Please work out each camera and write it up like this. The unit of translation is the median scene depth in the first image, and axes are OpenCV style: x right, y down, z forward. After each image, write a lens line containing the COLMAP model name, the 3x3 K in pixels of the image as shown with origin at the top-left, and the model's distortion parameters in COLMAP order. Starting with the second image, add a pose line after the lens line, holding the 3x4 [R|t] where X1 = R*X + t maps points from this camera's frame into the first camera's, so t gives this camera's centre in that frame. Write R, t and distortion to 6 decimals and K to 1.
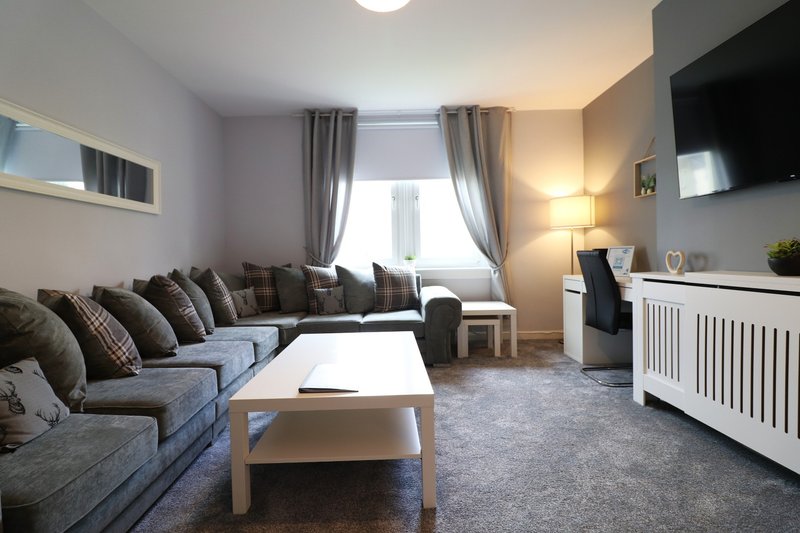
lens RADIAL K [[350.2, 0, 400.0], [0, 350.2, 268.4], [0, 0, 1]] dist [-0.008871, -0.002596]
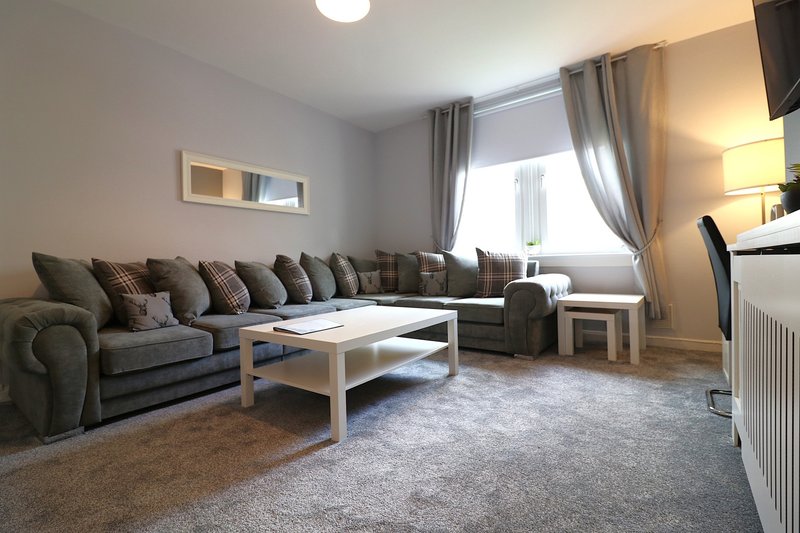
lens RADIAL K [[350.2, 0, 400.4], [0, 350.2, 265.9], [0, 0, 1]] dist [-0.008871, -0.002596]
pose [[0.817069, 0.007858, -0.576486, 0.324940], [-0.007423, 0.999968, 0.003108, 0.033686], [0.576492, 0.001740, 0.817101, 0.059580]]
